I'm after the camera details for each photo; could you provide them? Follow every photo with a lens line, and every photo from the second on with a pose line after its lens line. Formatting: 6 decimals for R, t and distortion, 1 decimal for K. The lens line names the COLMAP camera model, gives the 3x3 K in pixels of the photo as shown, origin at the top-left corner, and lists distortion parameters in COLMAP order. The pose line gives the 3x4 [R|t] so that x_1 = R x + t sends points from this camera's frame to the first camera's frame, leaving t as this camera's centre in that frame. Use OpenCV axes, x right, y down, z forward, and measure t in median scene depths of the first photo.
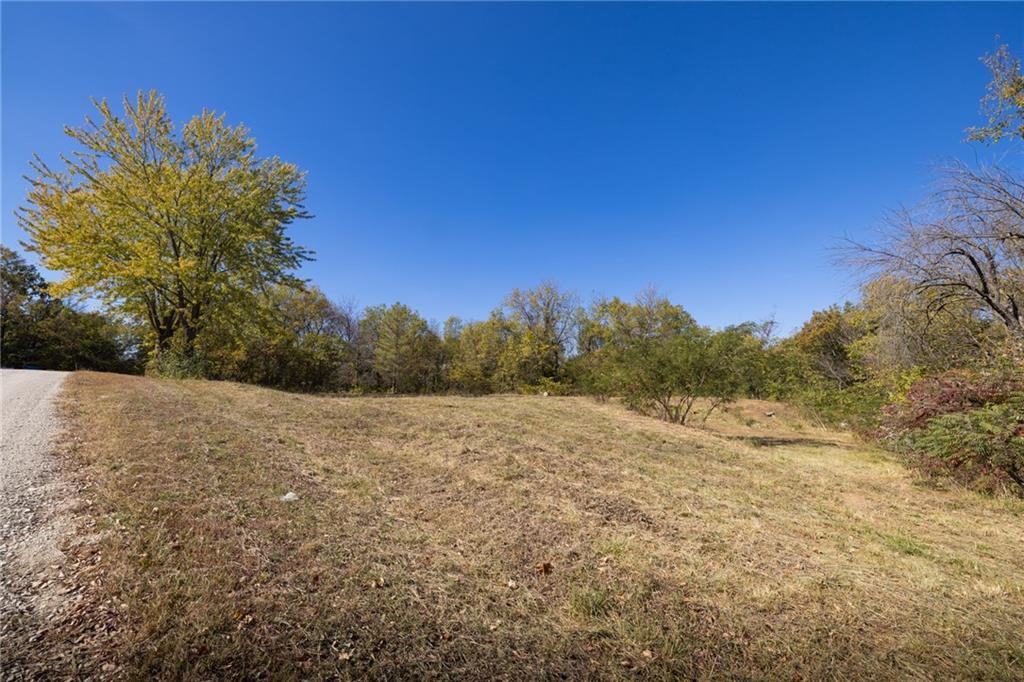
lens RADIAL K [[440.7, 0, 512.2], [0, 440.7, 341.0], [0, 0, 1]] dist [0.004966, 0.000498]
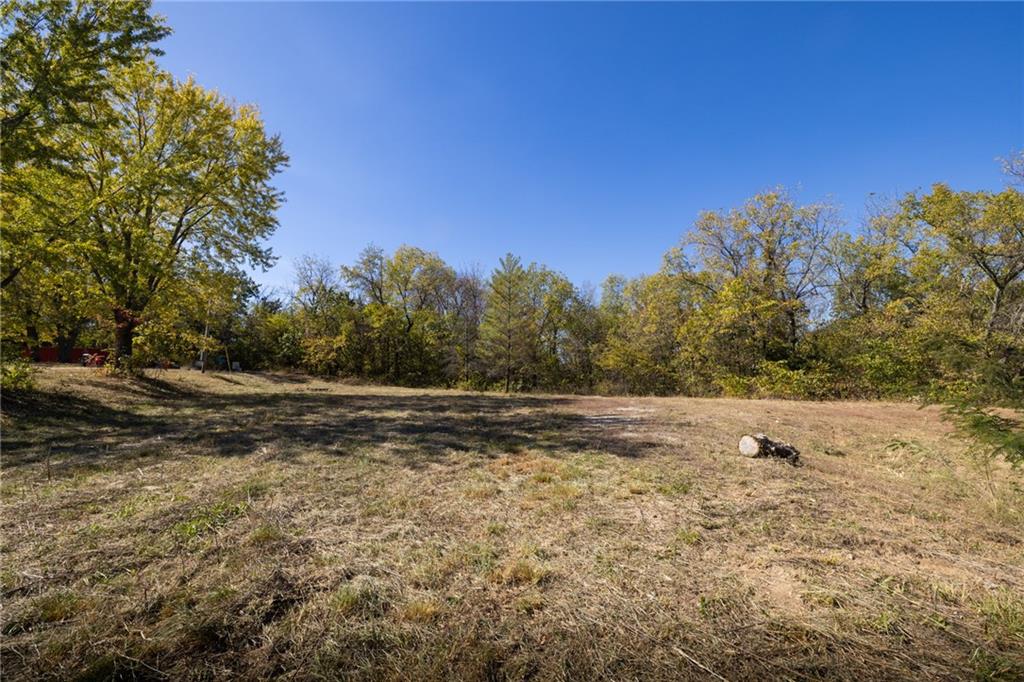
lens RADIAL K [[440.7, 0, 511.3], [0, 440.7, 343.3], [0, 0, 1]] dist [0.004966, 0.000498]
pose [[0.893491, -0.038358, -0.447439, 0.033008], [0.057025, 0.997971, 0.028320, 0.025963], [0.445445, -0.050819, 0.893866, 0.355219]]
